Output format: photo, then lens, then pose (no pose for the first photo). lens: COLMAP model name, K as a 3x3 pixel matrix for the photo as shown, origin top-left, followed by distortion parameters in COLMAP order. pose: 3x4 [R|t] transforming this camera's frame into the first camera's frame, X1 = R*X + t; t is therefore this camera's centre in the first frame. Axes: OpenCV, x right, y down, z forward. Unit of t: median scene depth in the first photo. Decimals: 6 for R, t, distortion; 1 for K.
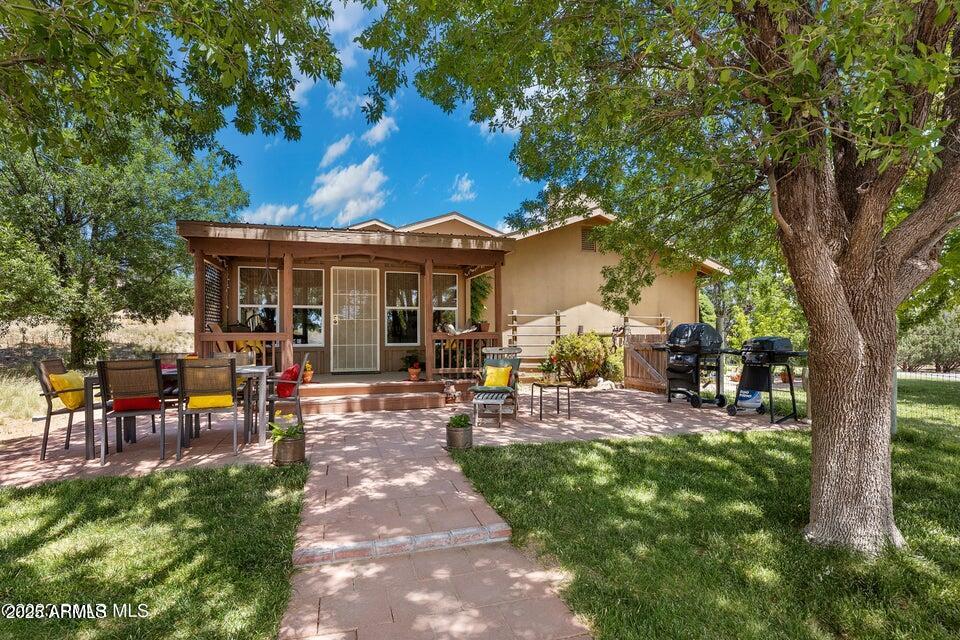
lens RADIAL K [[456.4, 0, 480.0], [0, 456.4, 320.0], [0, 0, 1]] dist [0.000707, -0.000039]
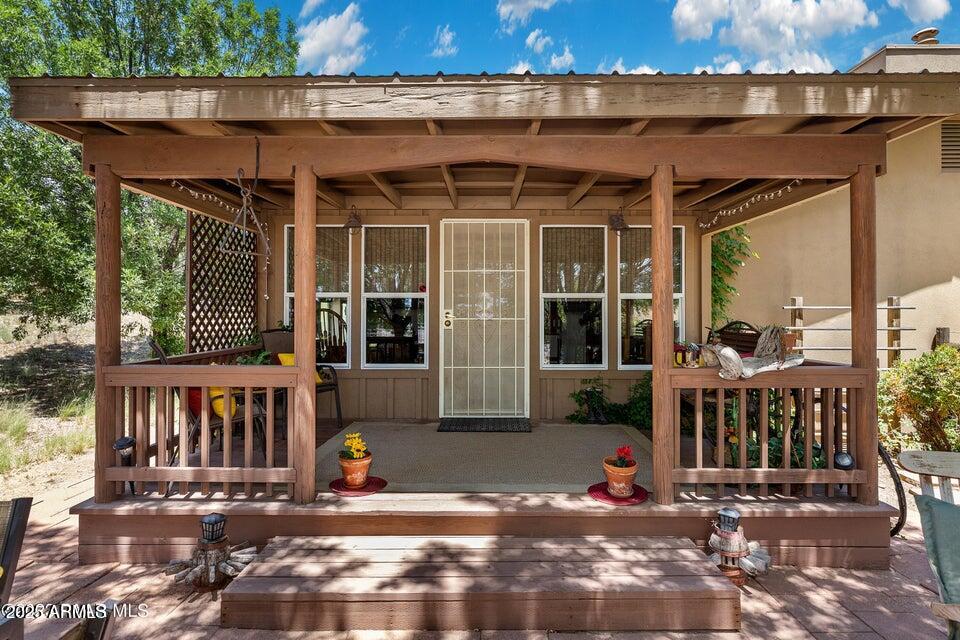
lens RADIAL K [[456.4, 0, 480.0], [0, 456.4, 320.0], [0, 0, 1]] dist [0.000707, -0.000039]
pose [[0.946570, 0.012107, -0.322270, -0.109726], [0.001348, 0.999138, 0.041495, -0.021542], [0.322494, -0.039713, 0.945738, 0.507998]]
